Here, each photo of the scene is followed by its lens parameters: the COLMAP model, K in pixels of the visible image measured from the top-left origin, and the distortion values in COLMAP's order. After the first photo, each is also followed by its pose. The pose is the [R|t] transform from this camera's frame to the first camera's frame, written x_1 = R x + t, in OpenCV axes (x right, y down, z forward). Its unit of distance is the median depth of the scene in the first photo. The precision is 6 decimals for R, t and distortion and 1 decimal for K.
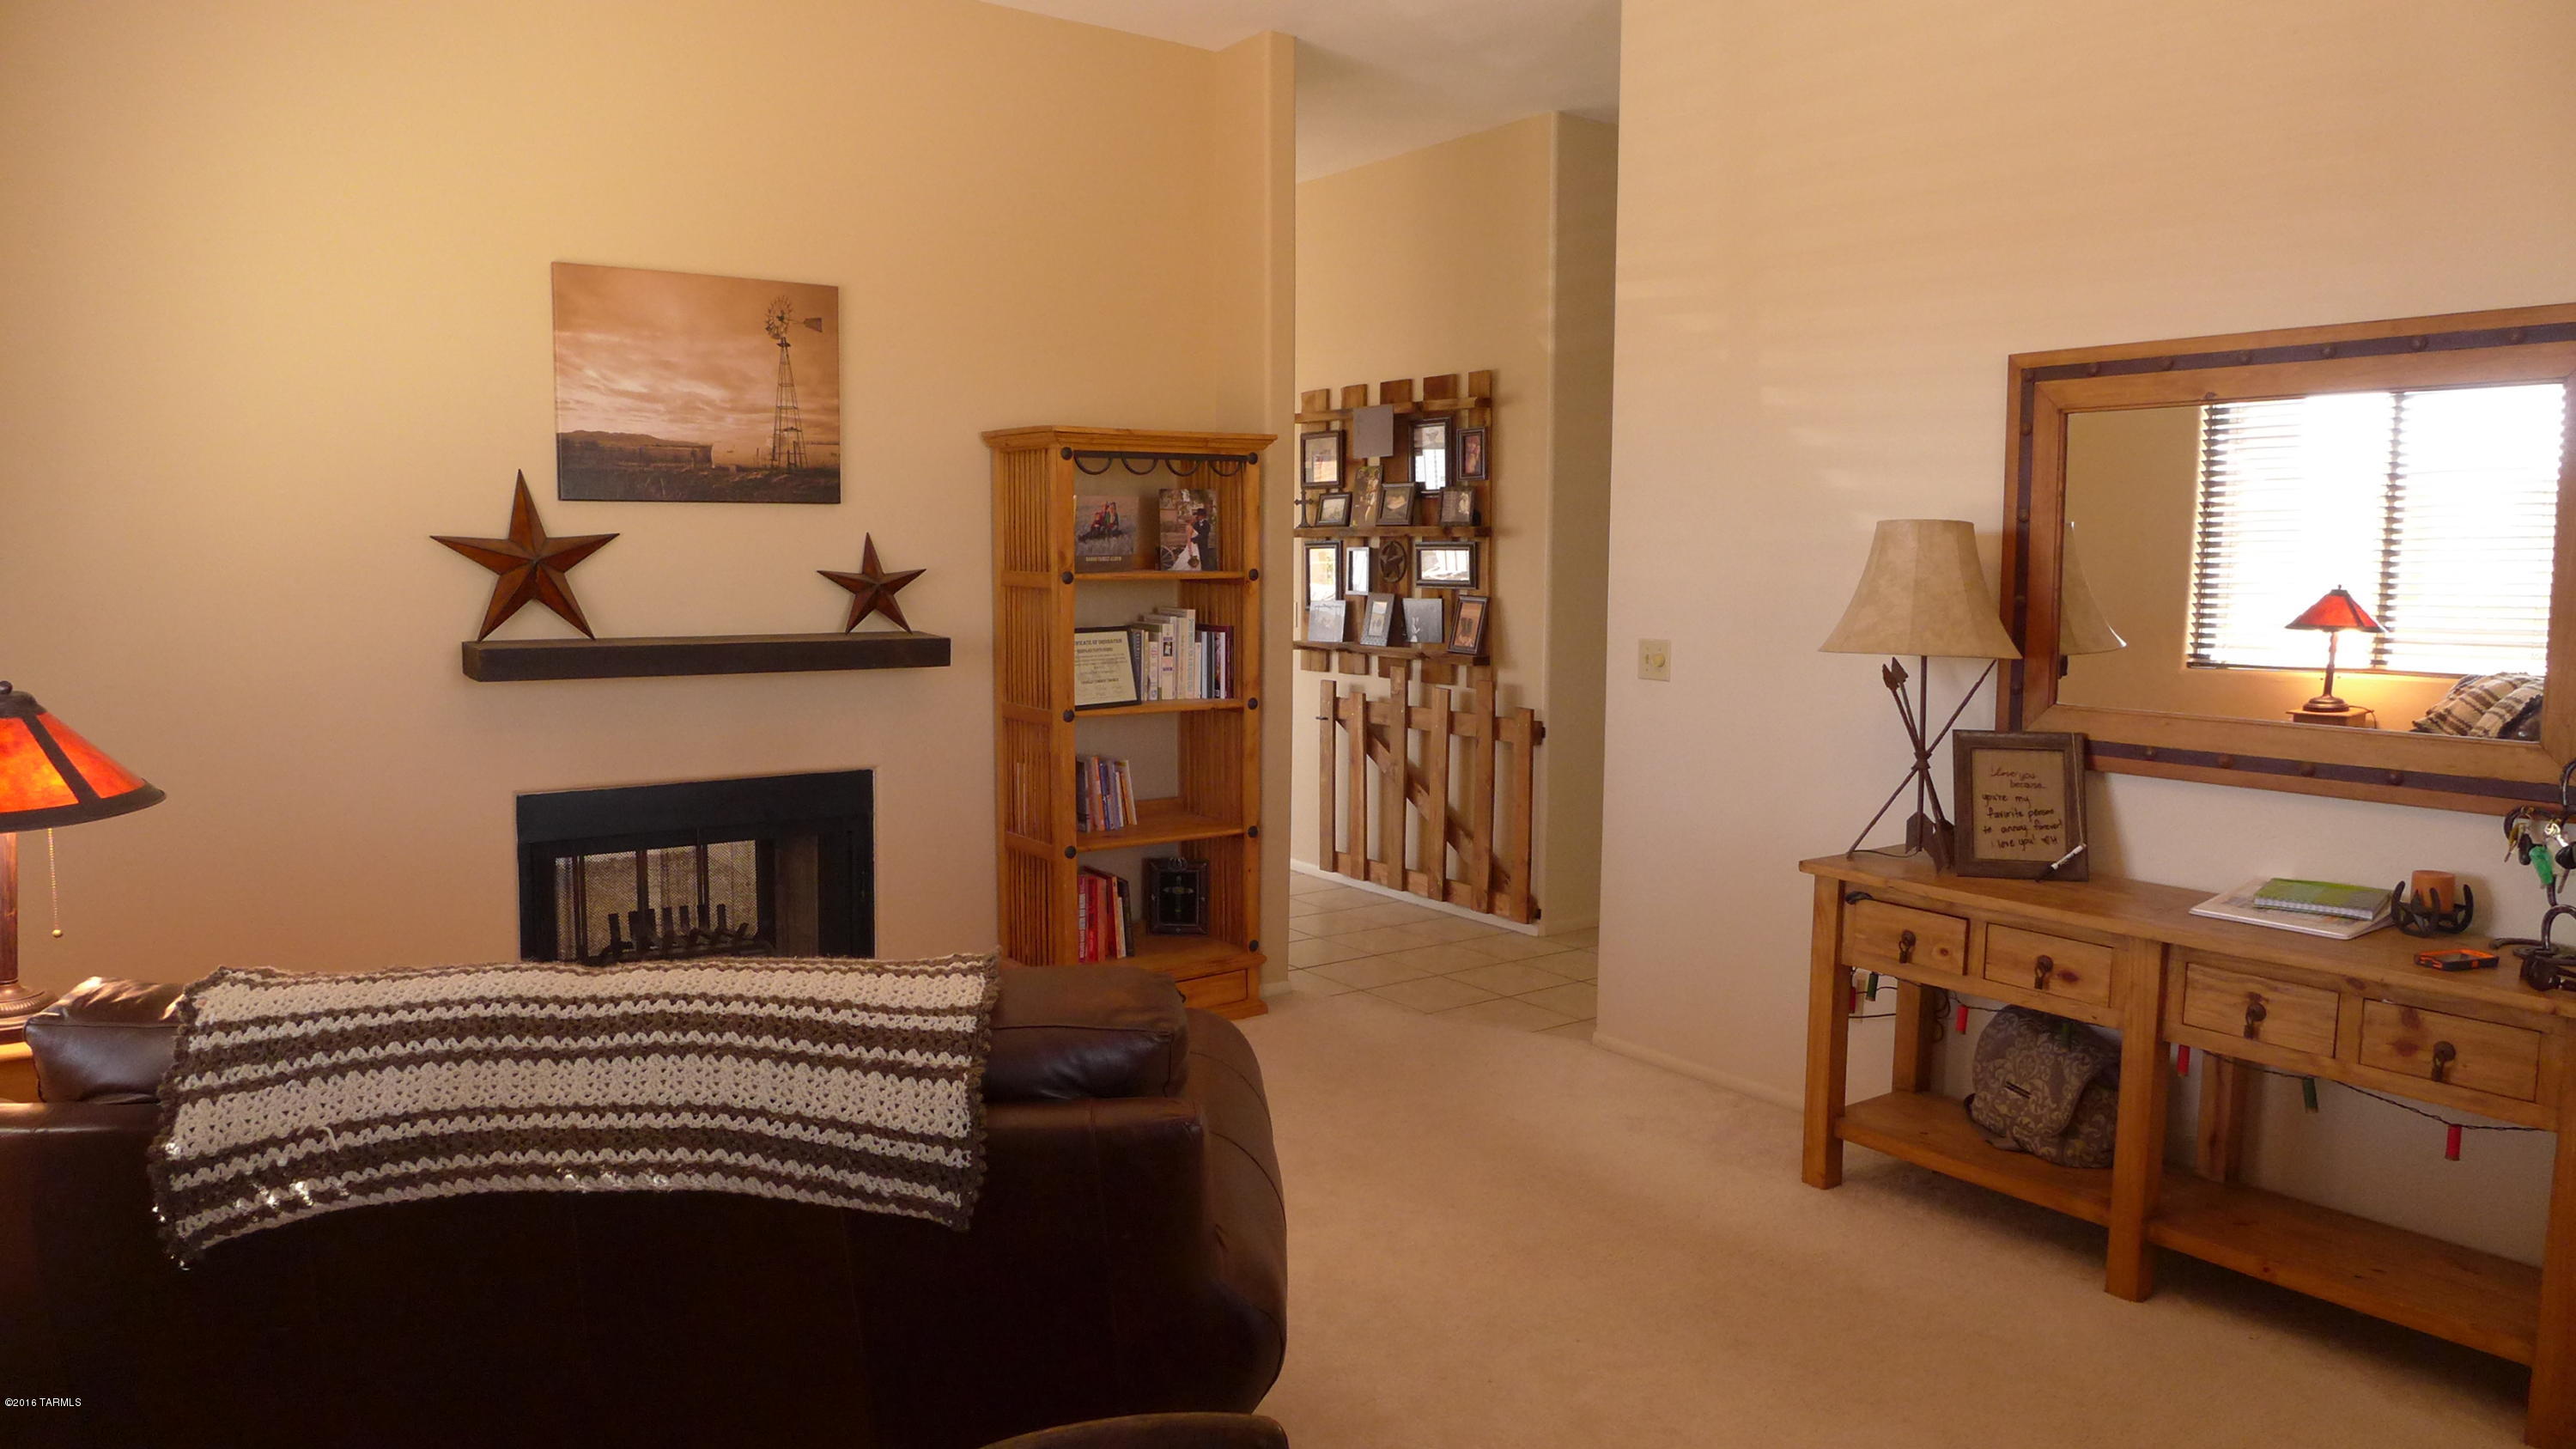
lens RADIAL K [[1870.9, 0, 1292.4], [0, 1870.9, 733.3], [0, 0, 1]] dist [-0.040102, 0.006647]
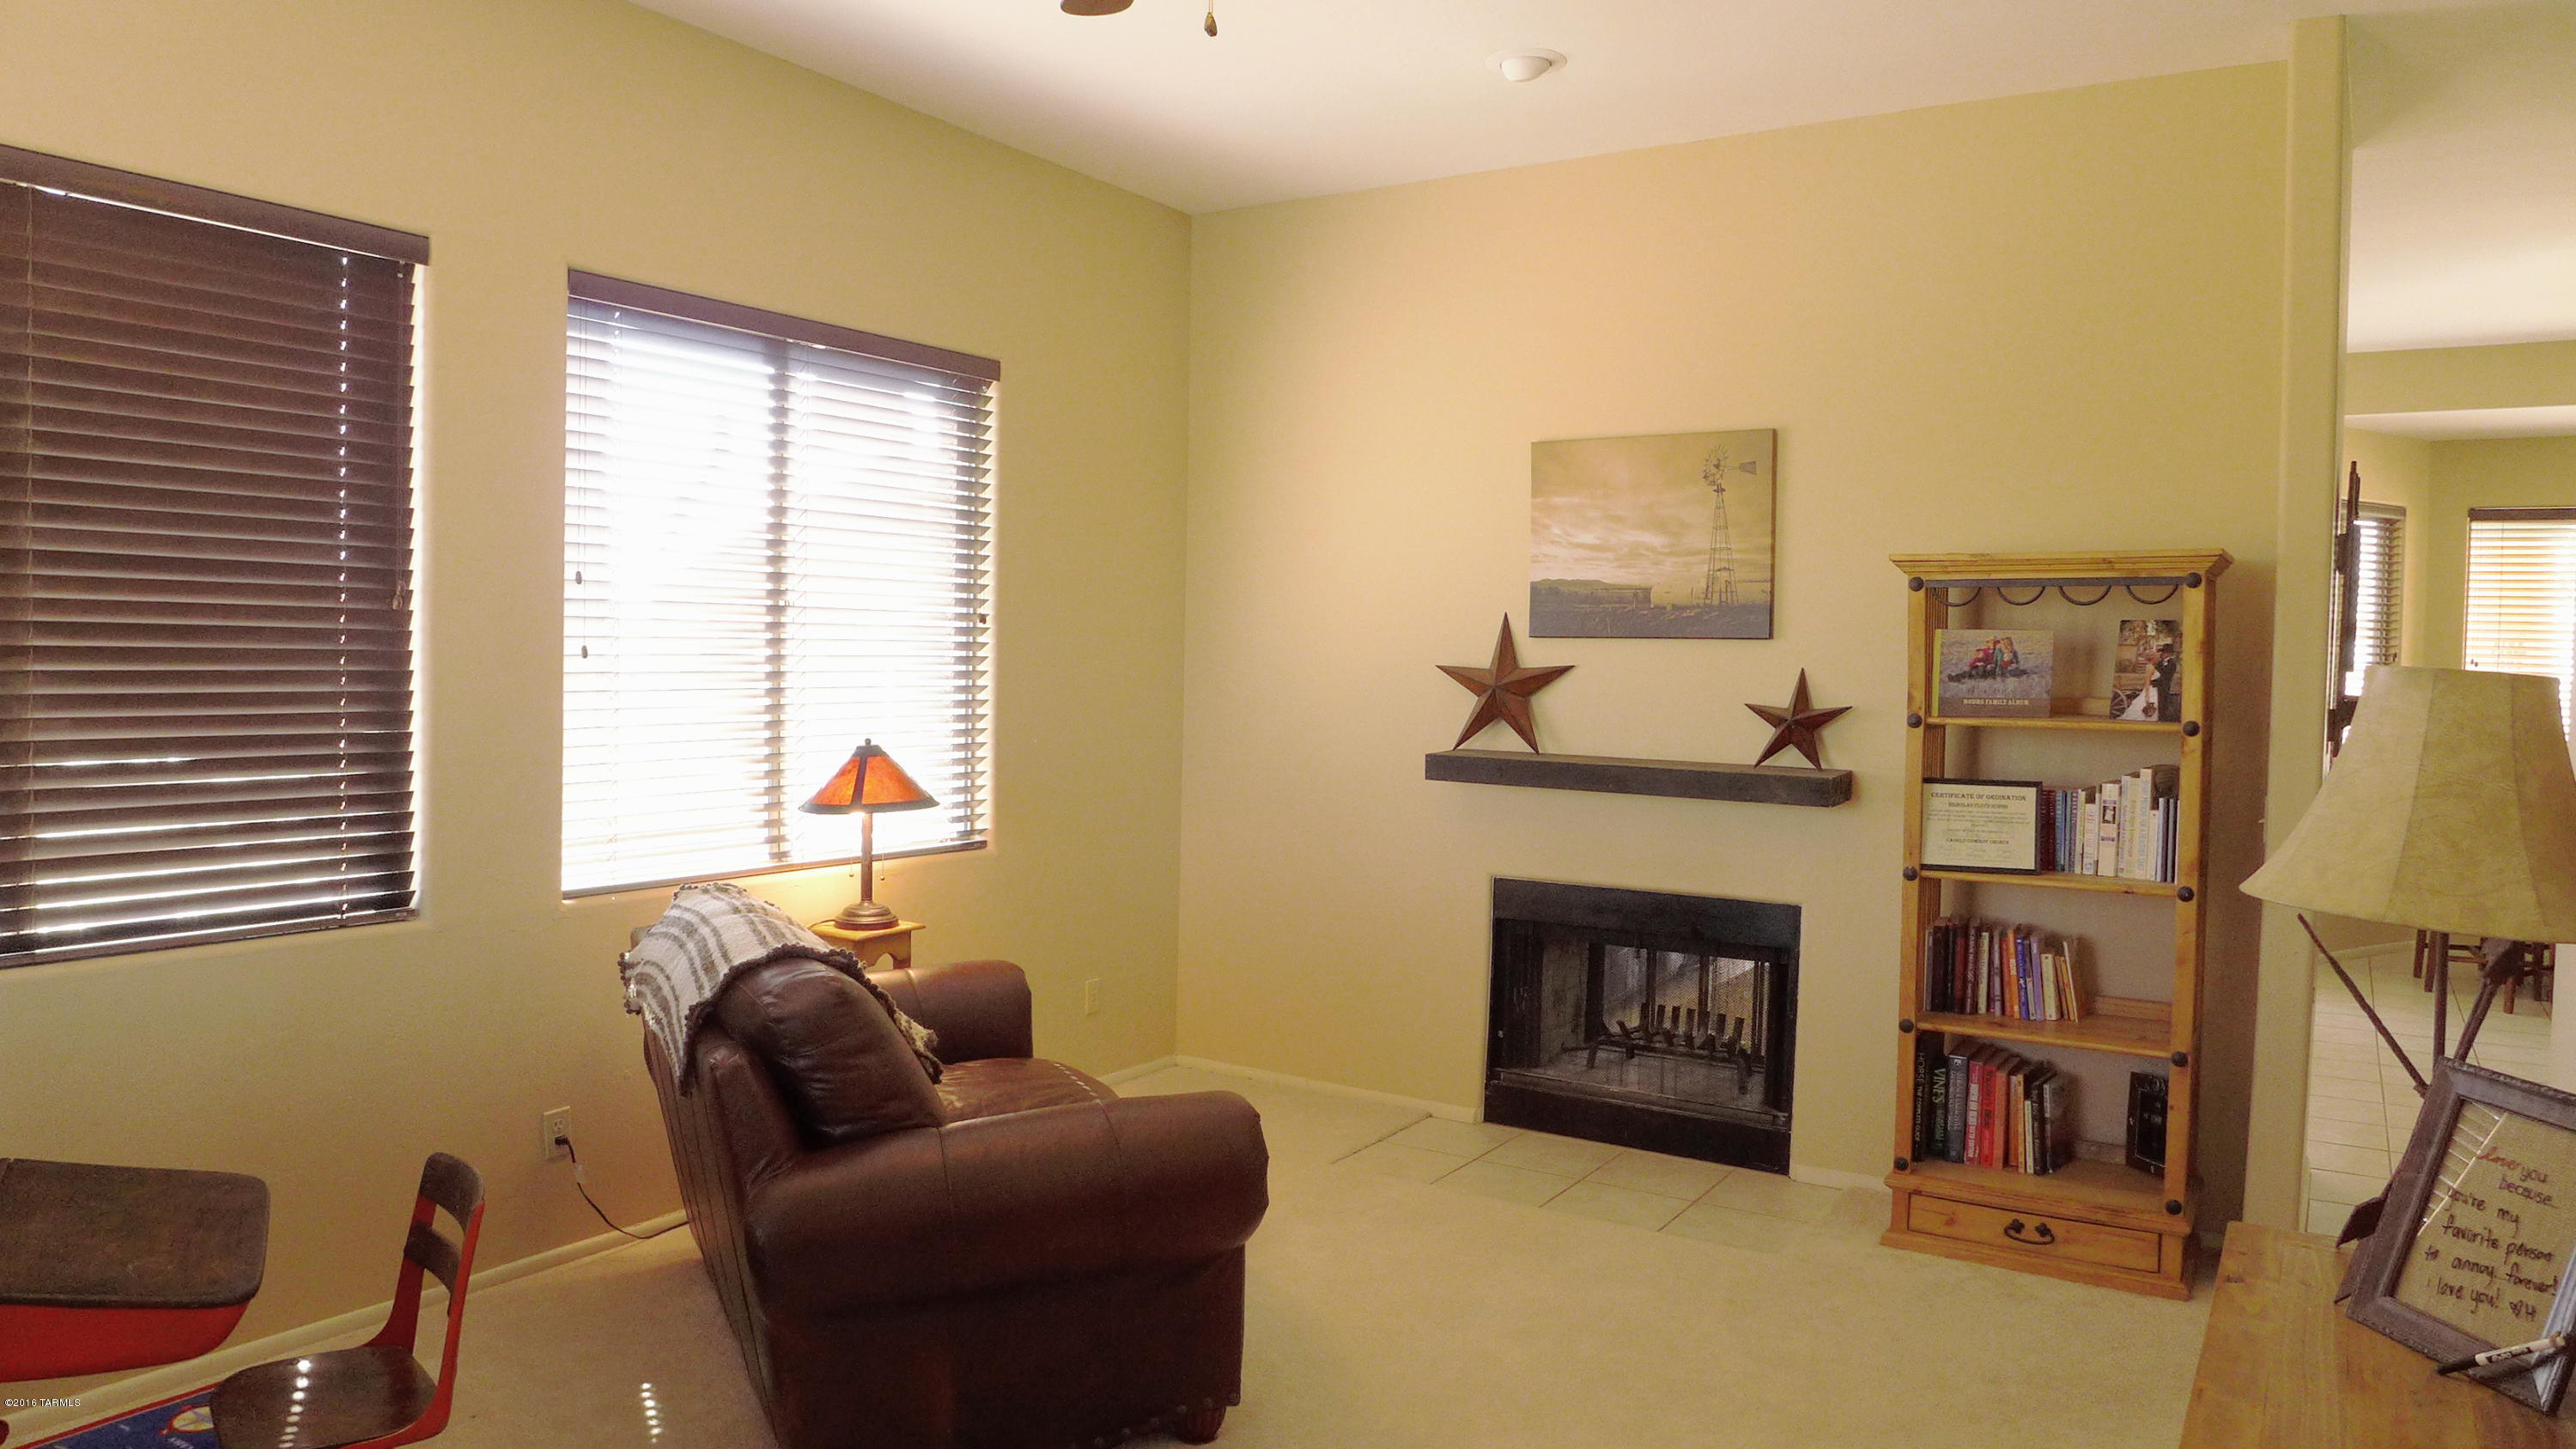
lens RADIAL K [[1870.9, 0, 1294.5], [0, 1870.9, 716.2], [0, 0, 1]] dist [-0.040102, 0.006647]
pose [[0.310240, 0.036151, -0.949971, 0.672275], [-0.109060, 0.994033, 0.002211, -0.057494], [0.944382, 0.102918, 0.312332, 0.457850]]
